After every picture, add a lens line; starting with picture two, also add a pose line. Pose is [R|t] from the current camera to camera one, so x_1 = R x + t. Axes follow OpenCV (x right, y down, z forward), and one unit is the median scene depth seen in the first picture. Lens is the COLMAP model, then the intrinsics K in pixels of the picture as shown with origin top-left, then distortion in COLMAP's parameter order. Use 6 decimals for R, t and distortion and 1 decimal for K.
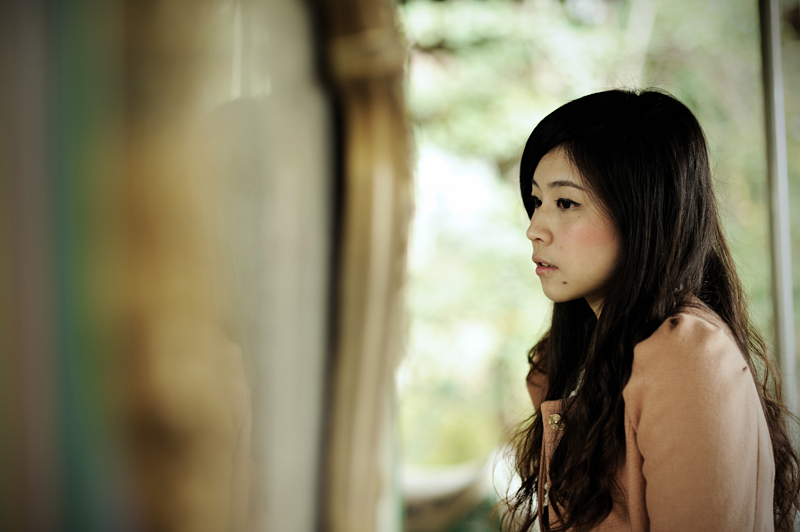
lens RADIAL K [[1973.1, 0, 399.6], [0, 1973.1, 266.7], [0, 0, 1]] dist [-0.226504, 0.000000]
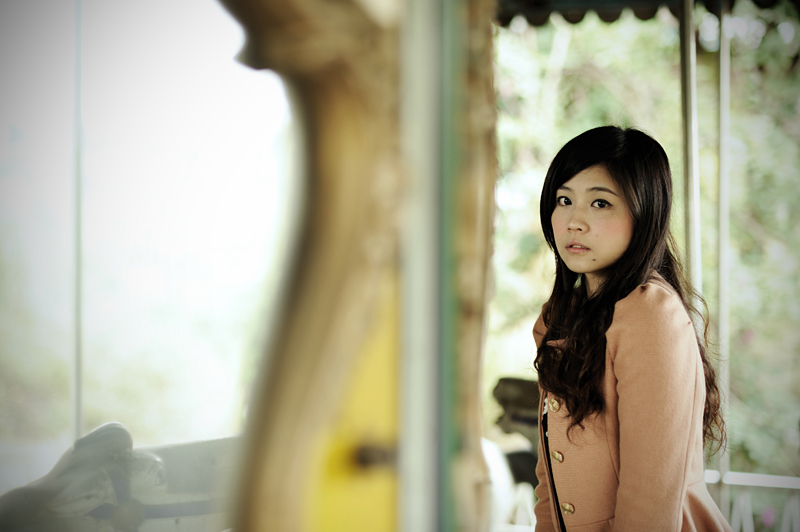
lens RADIAL K [[1973.1, 0, 400.3], [0, 1973.1, 265.6], [0, 0, 1]] dist [-0.226504, 0.000000]
pose [[0.998021, 0.052452, 0.034670, -0.094419], [-0.052409, 0.998623, -0.002151, 0.024476], [-0.034735, 0.000330, 0.999397, -0.468776]]
